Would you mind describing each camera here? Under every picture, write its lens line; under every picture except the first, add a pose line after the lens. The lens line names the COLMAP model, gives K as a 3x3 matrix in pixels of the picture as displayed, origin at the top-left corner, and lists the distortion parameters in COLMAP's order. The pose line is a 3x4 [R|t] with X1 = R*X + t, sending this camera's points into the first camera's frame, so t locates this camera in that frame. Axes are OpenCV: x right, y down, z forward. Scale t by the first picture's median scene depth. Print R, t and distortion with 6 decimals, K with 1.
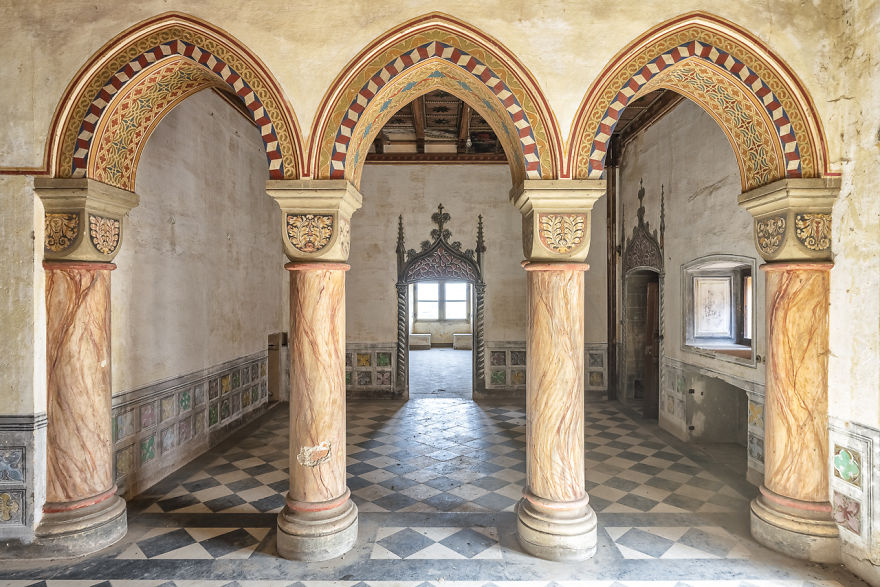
lens RADIAL K [[498.4, 0, 441.0], [0, 498.4, 290.1], [0, 0, 1]] dist [0.011634, -0.004683]
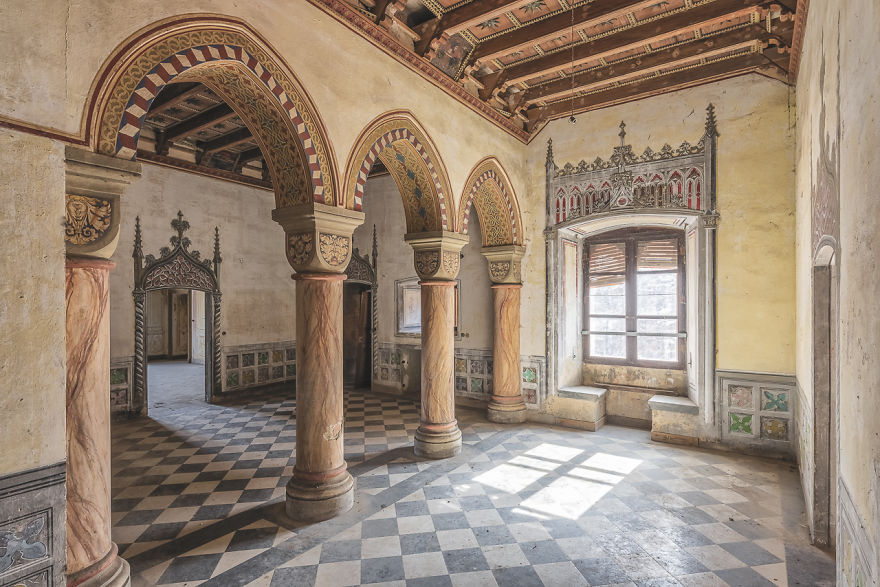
lens RADIAL K [[449.5, 0, 444.4], [0, 449.5, 299.1], [0, 0, 1]] dist [0.017273, -0.003343]
pose [[0.575691, -0.000343, 0.817667, -1.011366], [0.002501, 0.999996, -0.001341, 0.008547], [-0.817664, 0.002817, 0.575690, 0.138080]]
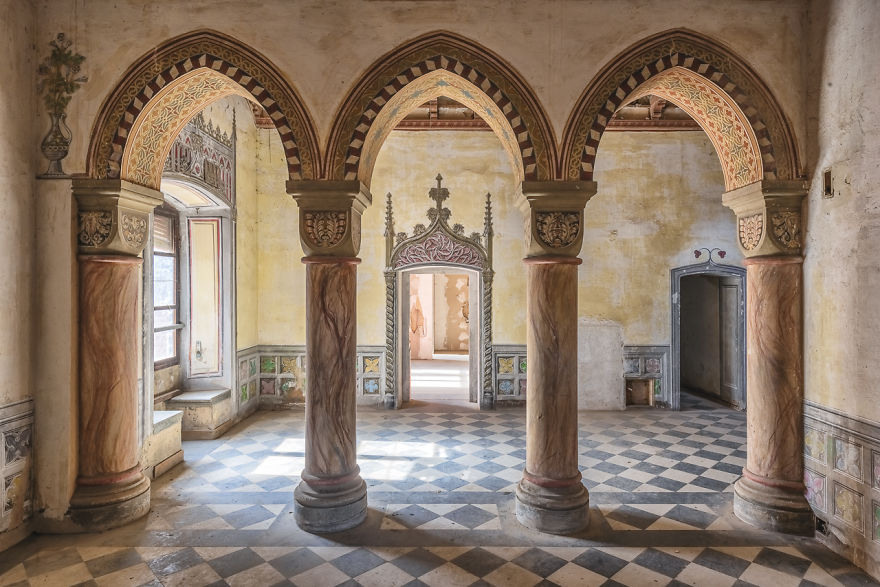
lens RADIAL K [[546.6, 0, 443.2], [0, 546.6, 292.4], [0, 0, 1]] dist [0.006585, 0.001681]
pose [[-0.999992, -0.002788, -0.002745, -0.007251], [-0.002799, 0.999988, 0.004037, 0.017279], [0.002734, 0.004044, -0.999988, 2.288082]]
